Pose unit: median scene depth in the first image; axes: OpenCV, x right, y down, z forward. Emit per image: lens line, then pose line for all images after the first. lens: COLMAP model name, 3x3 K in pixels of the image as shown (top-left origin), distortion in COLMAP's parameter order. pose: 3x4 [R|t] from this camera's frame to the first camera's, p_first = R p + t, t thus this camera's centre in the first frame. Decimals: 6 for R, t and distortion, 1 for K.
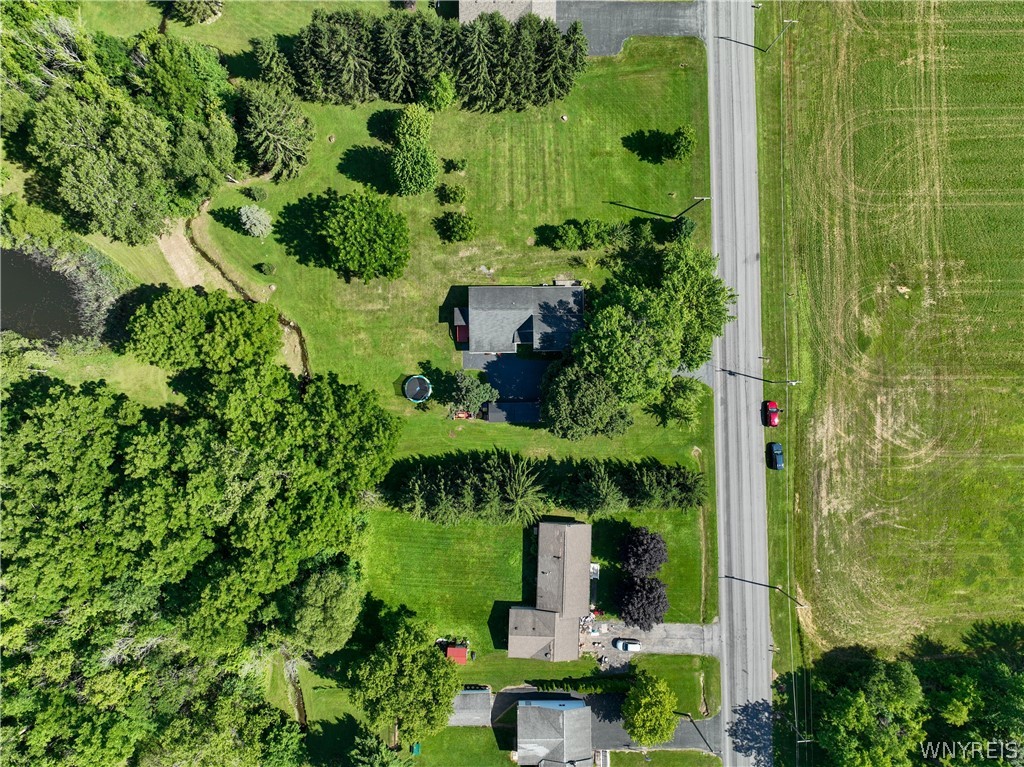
lens RADIAL K [[718.8, 0, 514.6], [0, 718.8, 381.8], [0, 0, 1]] dist [-0.002650, 0.022038]
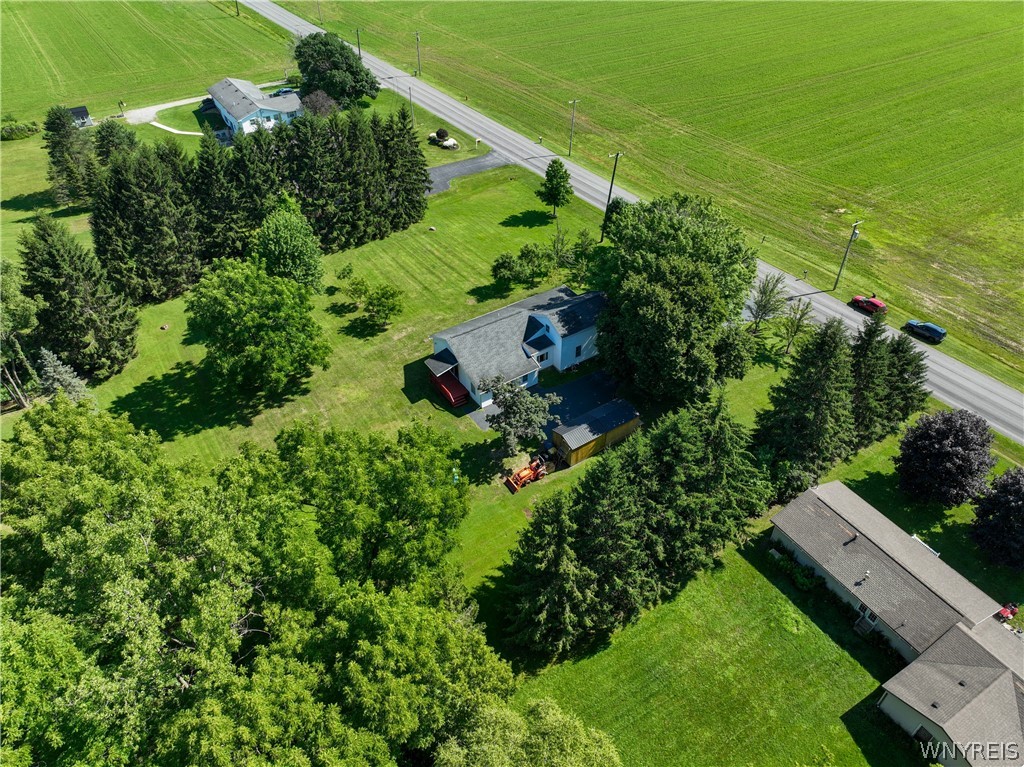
lens RADIAL K [[718.8, 0, 514.6], [0, 718.8, 381.8], [0, 0, 1]] dist [-0.002650, 0.022038]
pose [[0.834369, -0.347770, 0.427650, -0.293040], [0.551165, 0.535937, -0.639523, 0.360062], [-0.006787, 0.769303, 0.638848, 0.579797]]
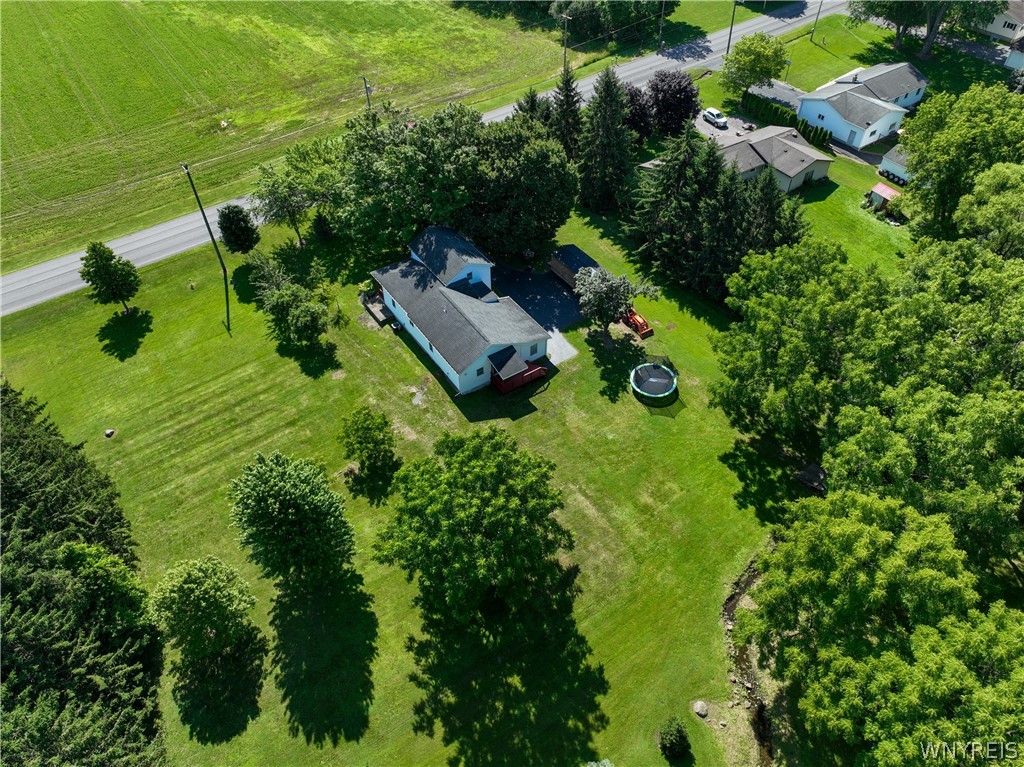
lens RADIAL K [[720.5, 0, 514.9], [0, 720.5, 383.8], [0, 0, 1]] dist [0.002242, 0.008310]
pose [[-0.549954, -0.591619, 0.589522, -0.418328], [0.835143, -0.397372, 0.380304, -0.303669], [0.009265, 0.701485, 0.712624, 0.578459]]
